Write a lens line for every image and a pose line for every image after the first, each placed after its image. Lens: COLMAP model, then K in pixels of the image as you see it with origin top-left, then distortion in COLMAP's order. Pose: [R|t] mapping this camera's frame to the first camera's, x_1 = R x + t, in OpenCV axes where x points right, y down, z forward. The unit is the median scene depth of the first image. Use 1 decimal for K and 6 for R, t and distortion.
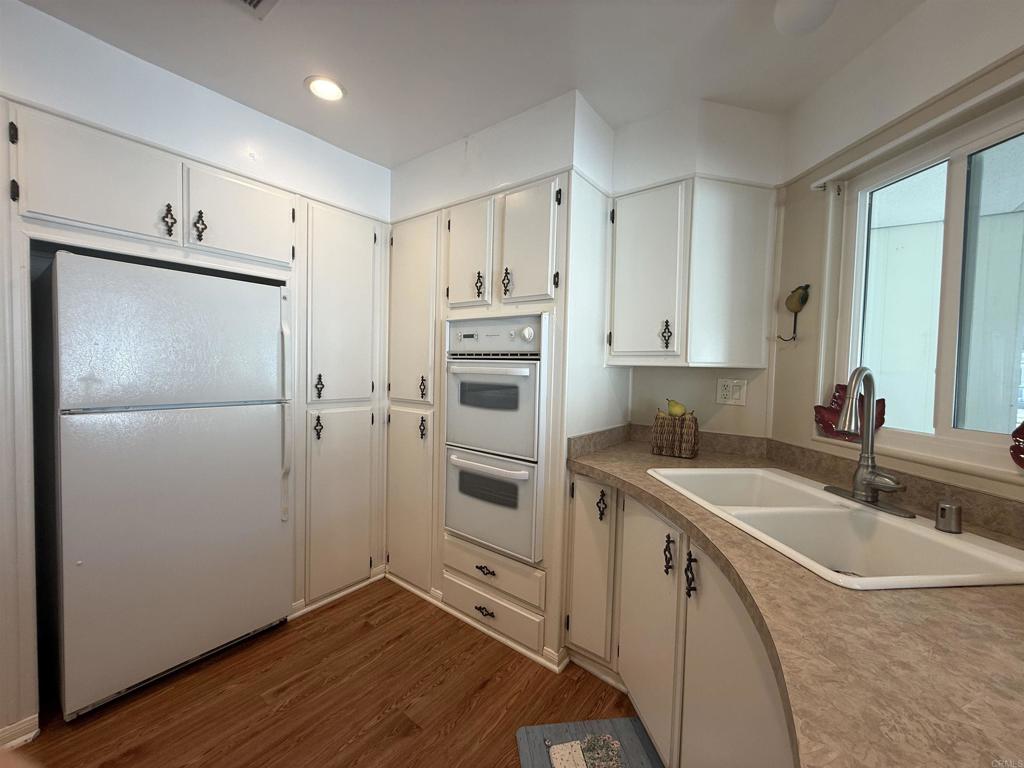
lens RADIAL K [[410.4, 0, 512.2], [0, 410.4, 381.4], [0, 0, 1]] dist [0.000877, 0.000159]
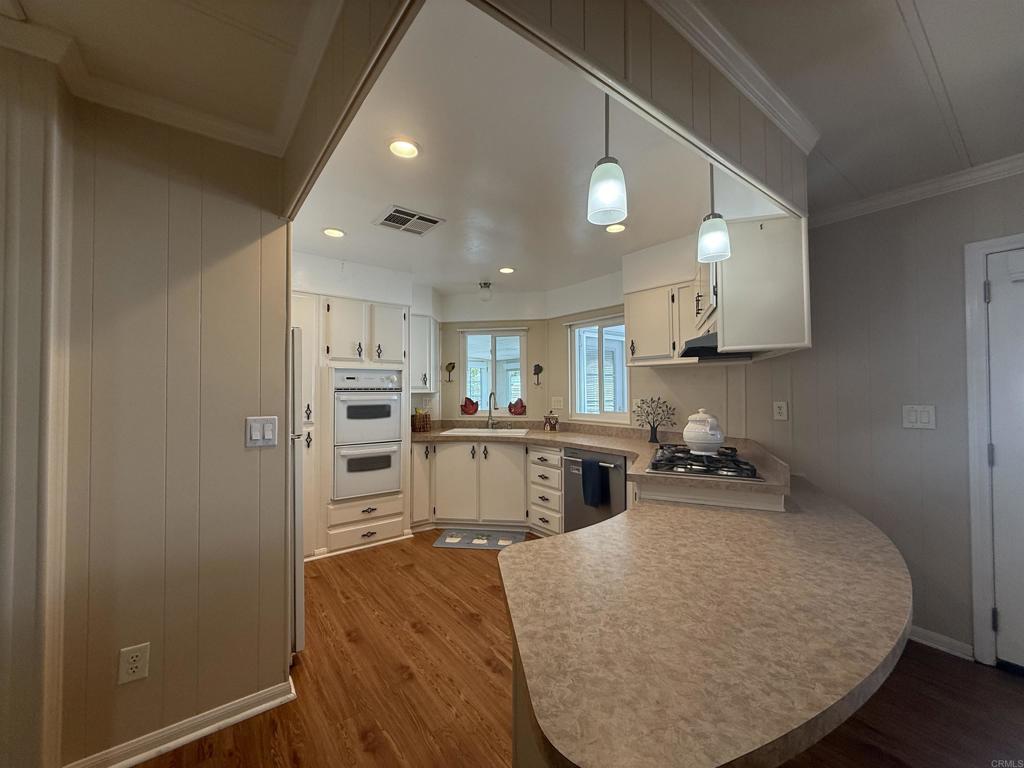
lens RADIAL K [[410.4, 0, 511.8], [0, 410.4, 384.3], [0, 0, 1]] dist [0.000877, 0.000159]
pose [[0.252068, -0.007363, 0.967681, -1.758029], [0.052095, 0.998624, -0.005972, -0.045218], [-0.966306, 0.051917, 0.252105, -0.079178]]
